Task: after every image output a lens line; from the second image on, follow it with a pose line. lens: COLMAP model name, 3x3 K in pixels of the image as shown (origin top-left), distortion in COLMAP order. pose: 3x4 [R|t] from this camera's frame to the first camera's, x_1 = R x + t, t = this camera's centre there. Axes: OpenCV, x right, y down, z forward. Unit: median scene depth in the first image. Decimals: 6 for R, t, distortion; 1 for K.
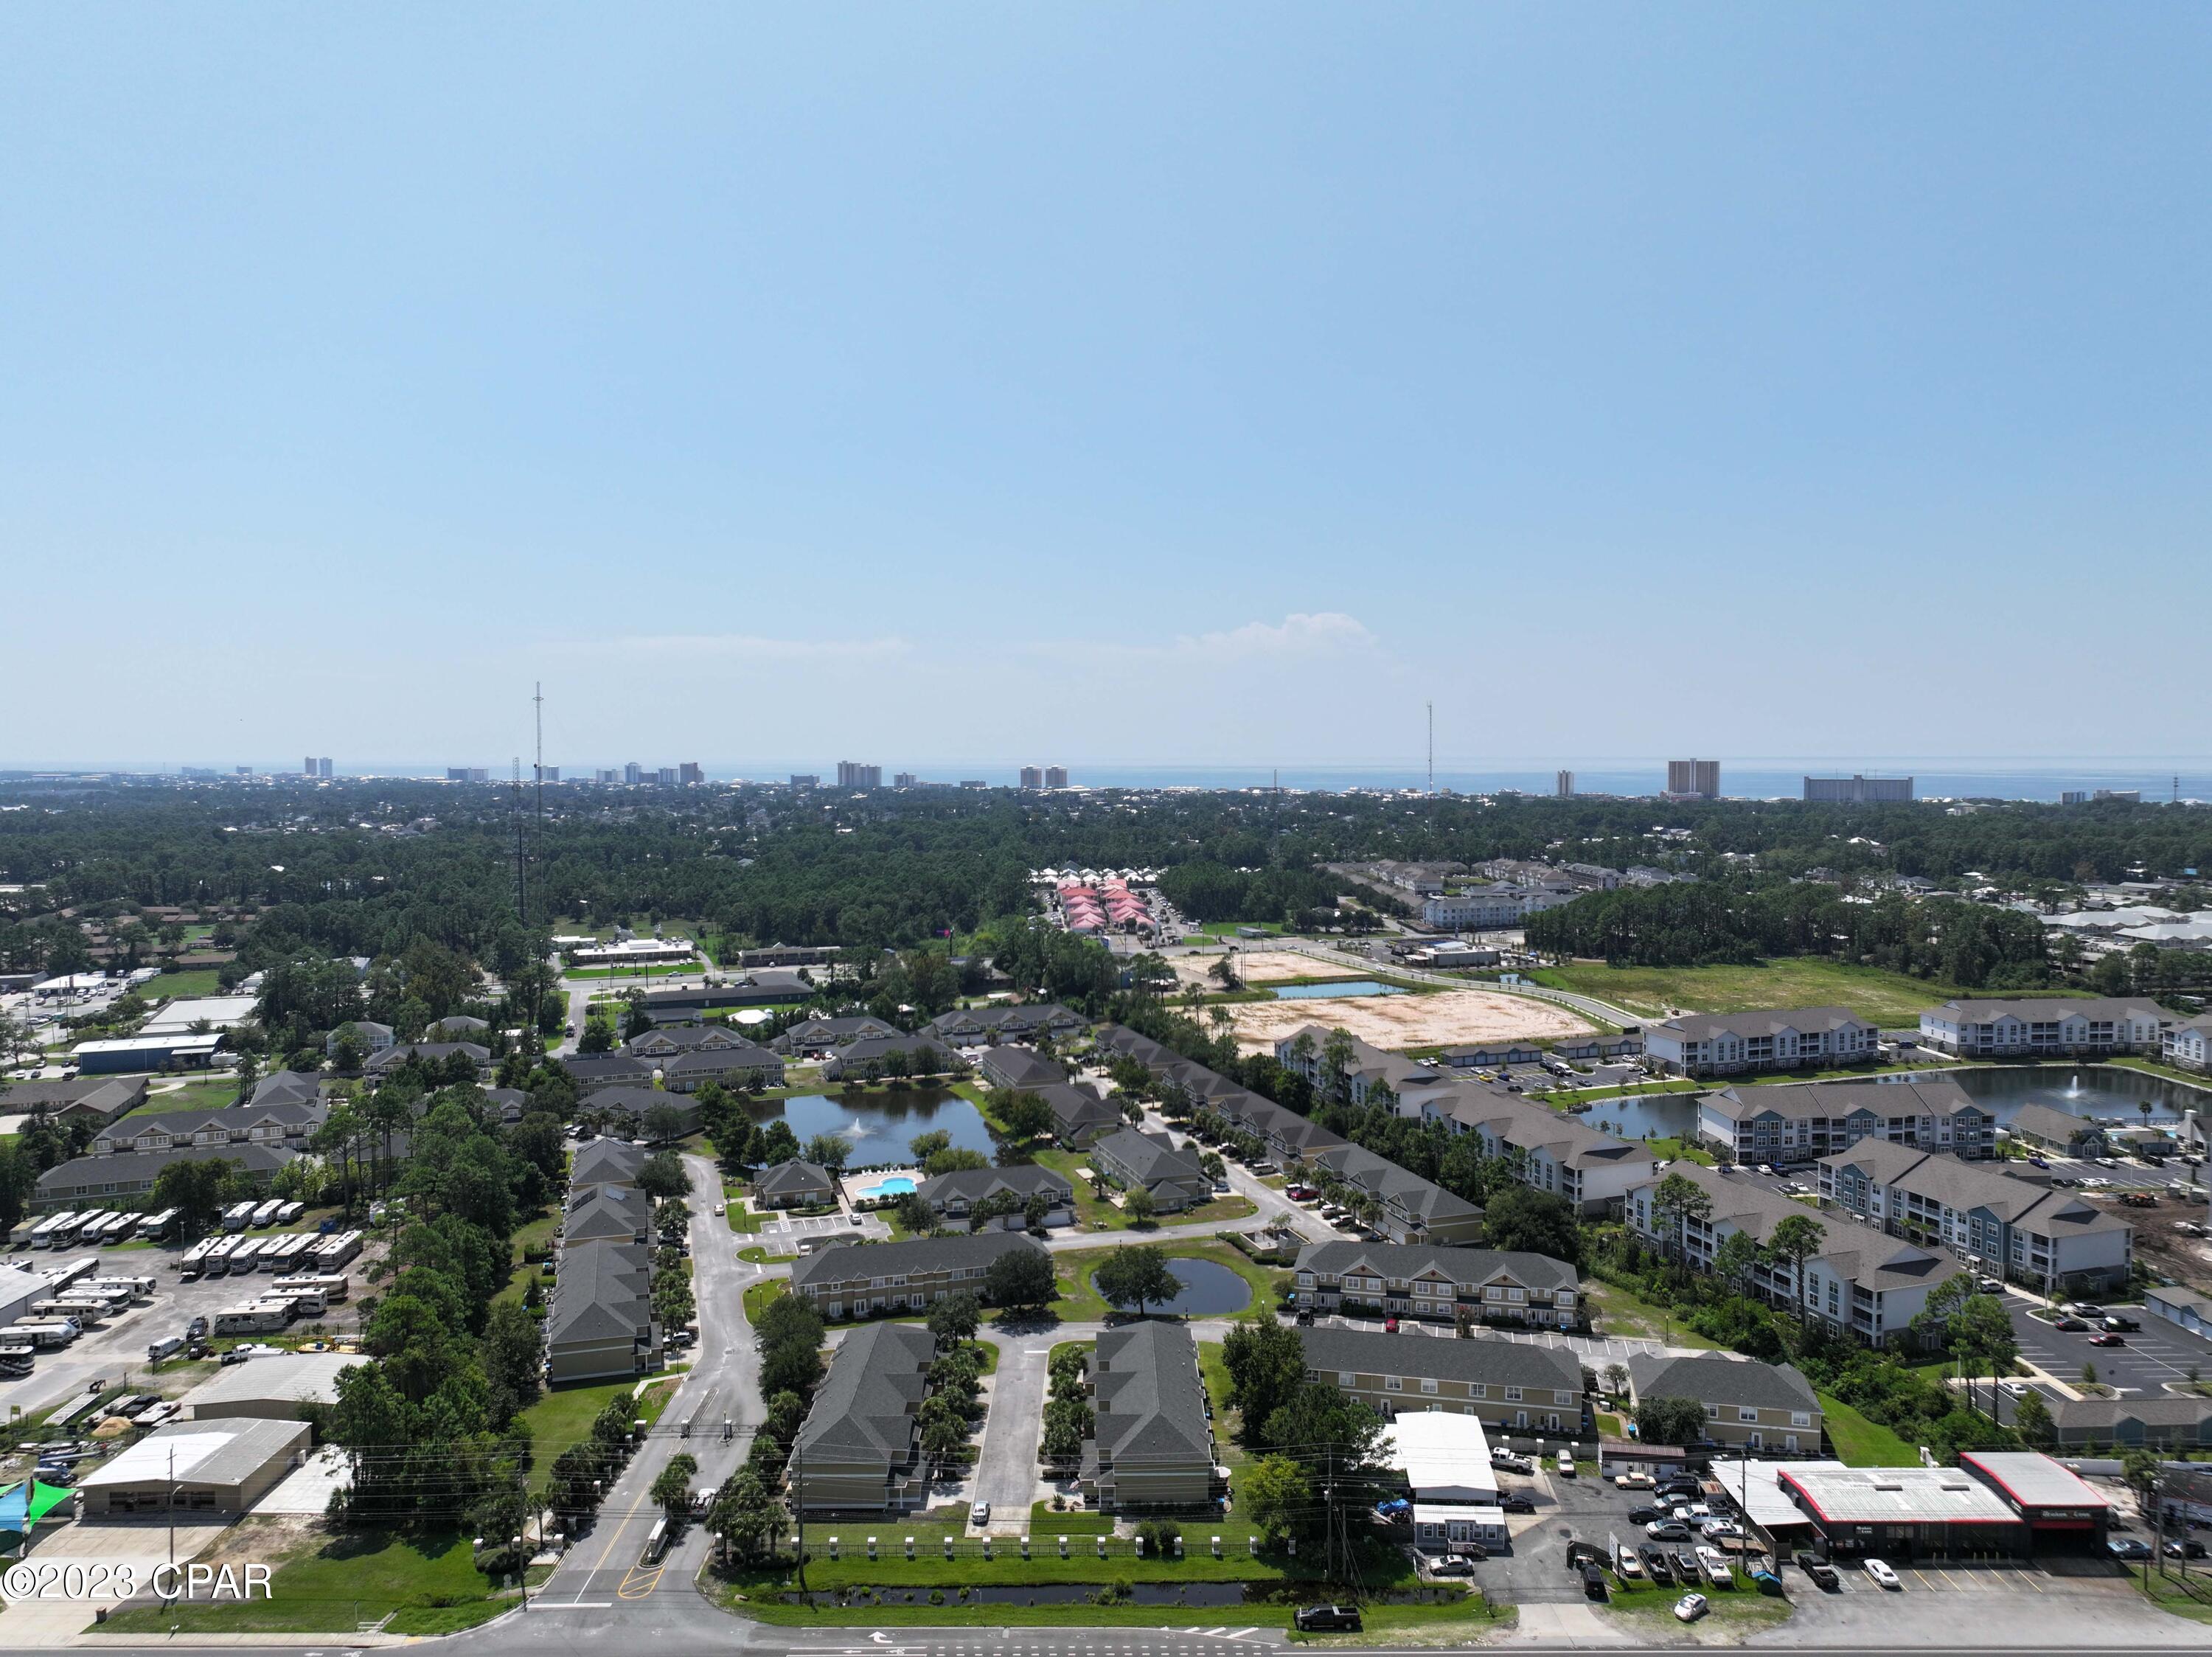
lens RADIAL K [[1545.8, 0, 1110.0], [0, 1545.8, 817.8], [0, 0, 1]] dist [0.019048, 0.002138]
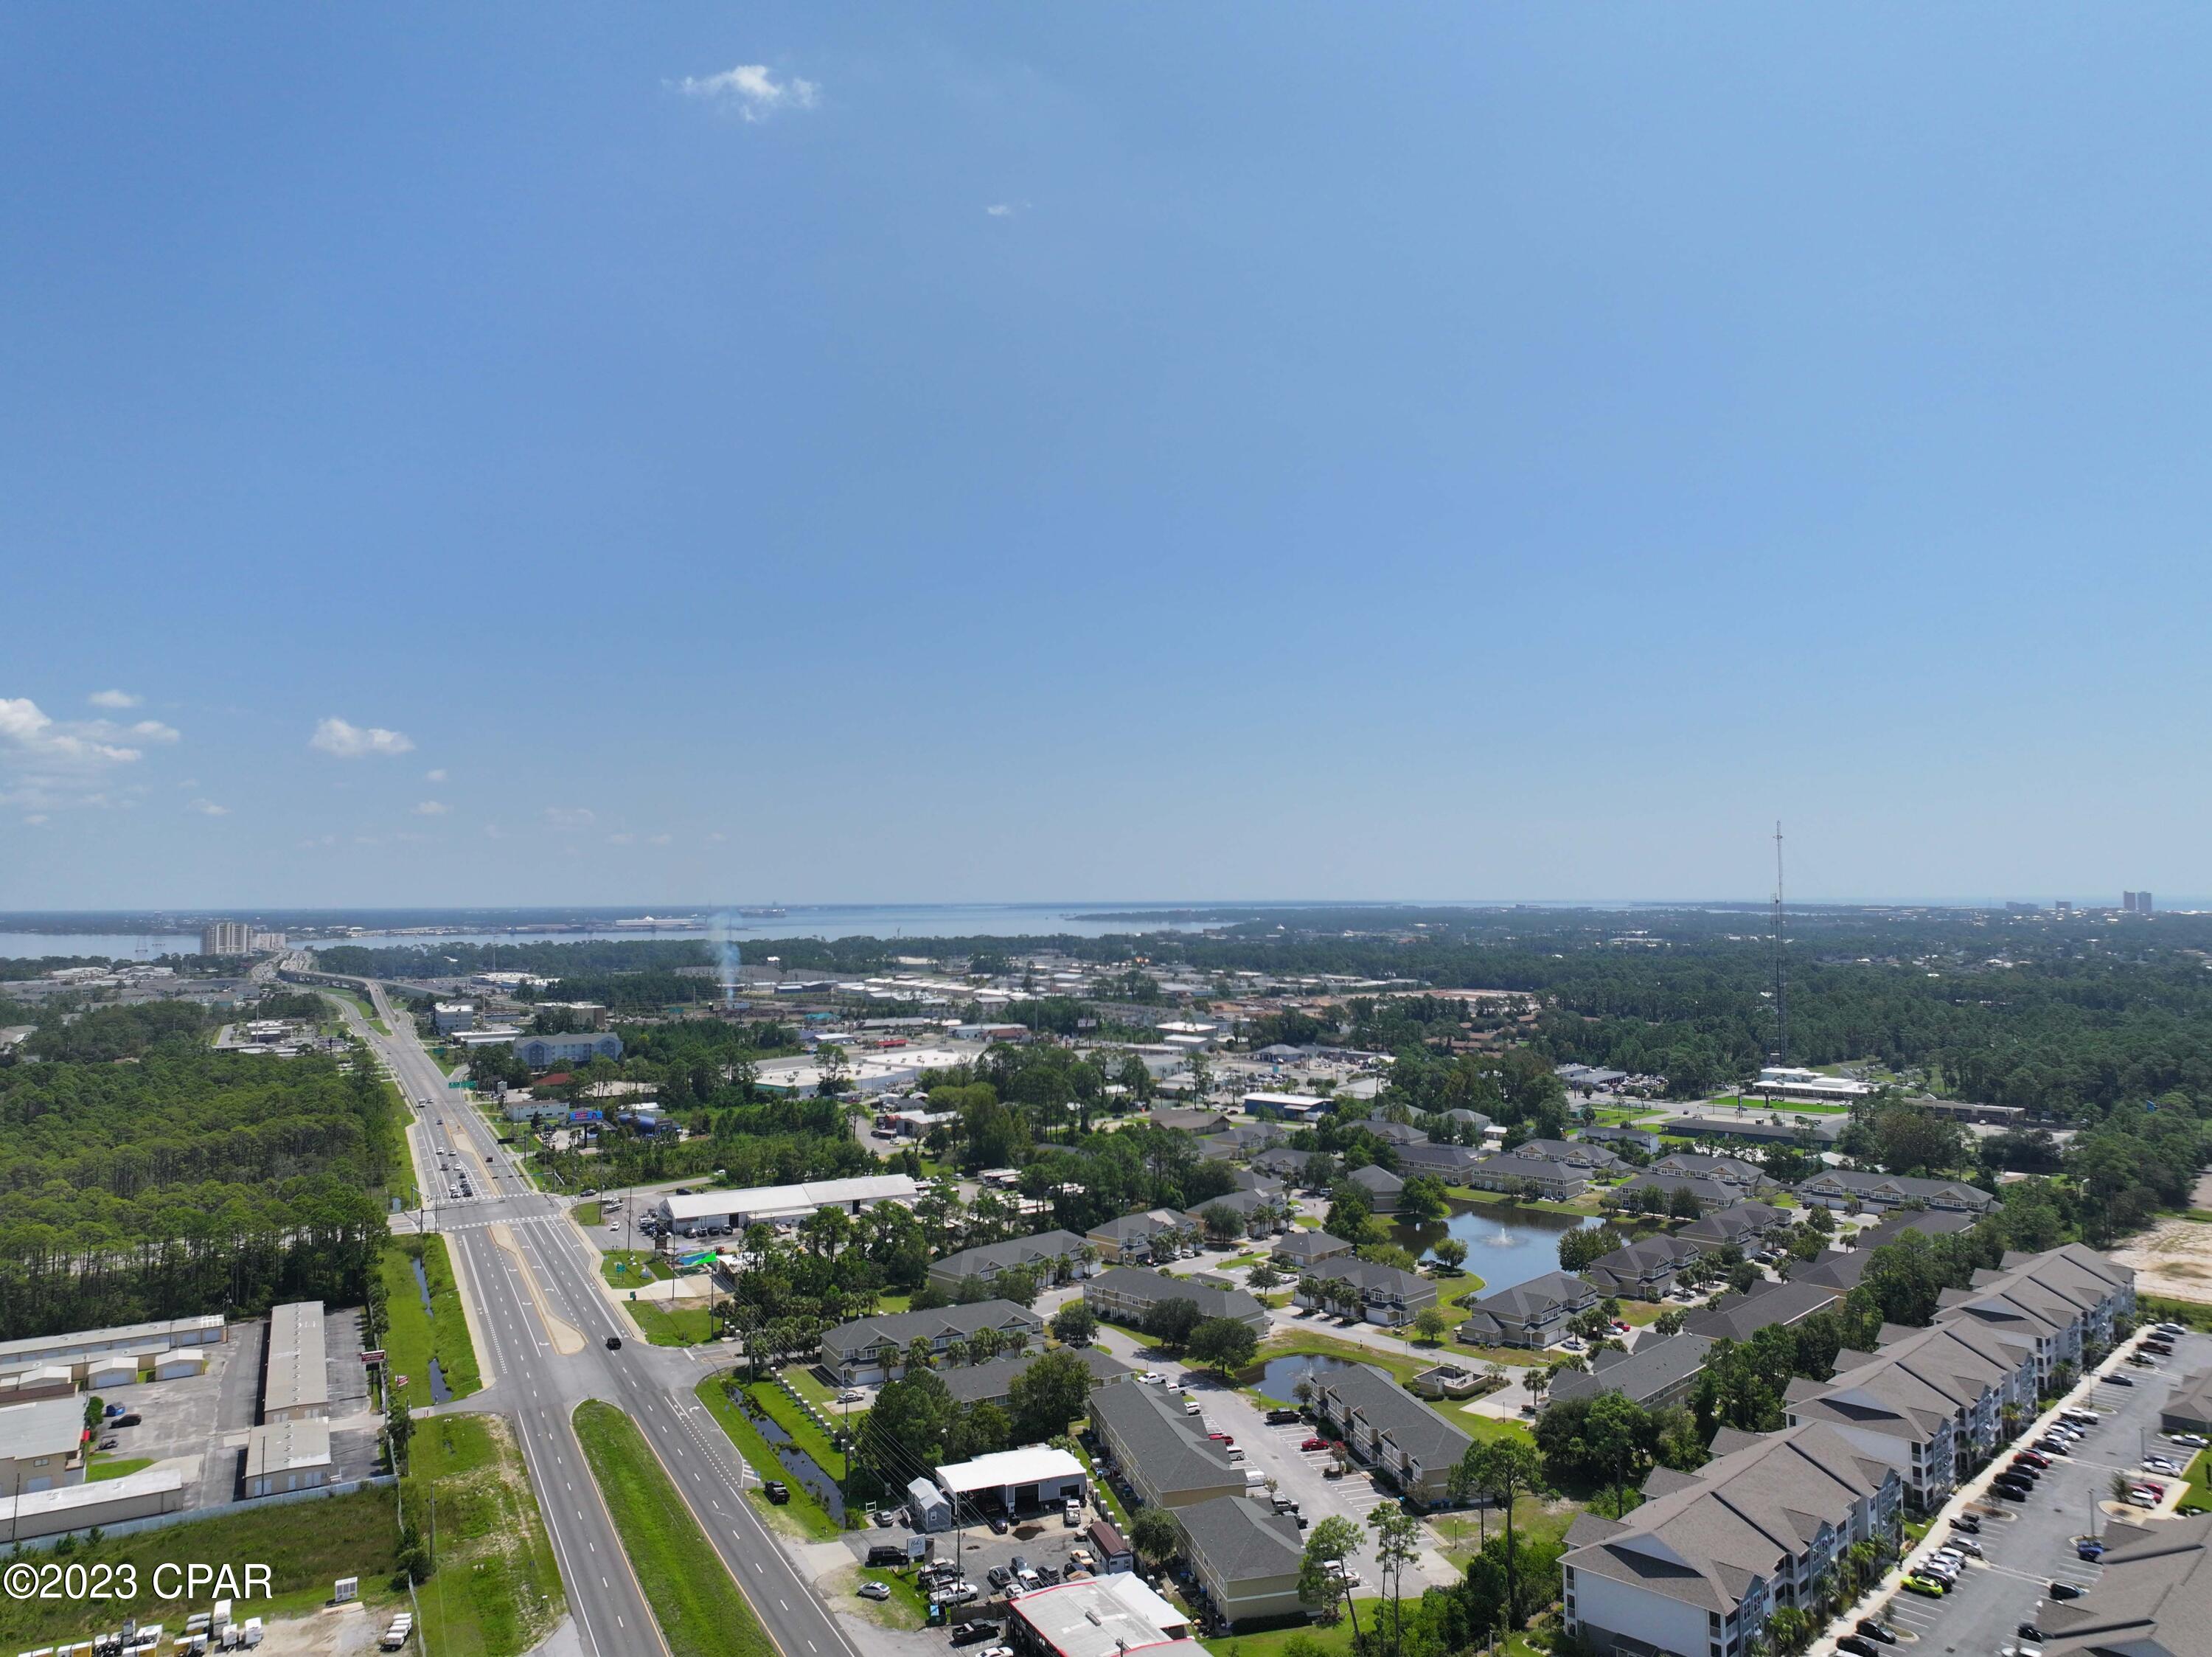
lens RADIAL K [[1545.8, 0, 1110.0], [0, 1545.8, 817.8], [0, 0, 1]] dist [0.019048, 0.002138]
pose [[0.436704, -0.055802, -0.897873, 0.791650], [-0.022354, 0.997093, -0.072841, -0.007611], [0.899327, 0.051881, 0.434188, 0.300728]]
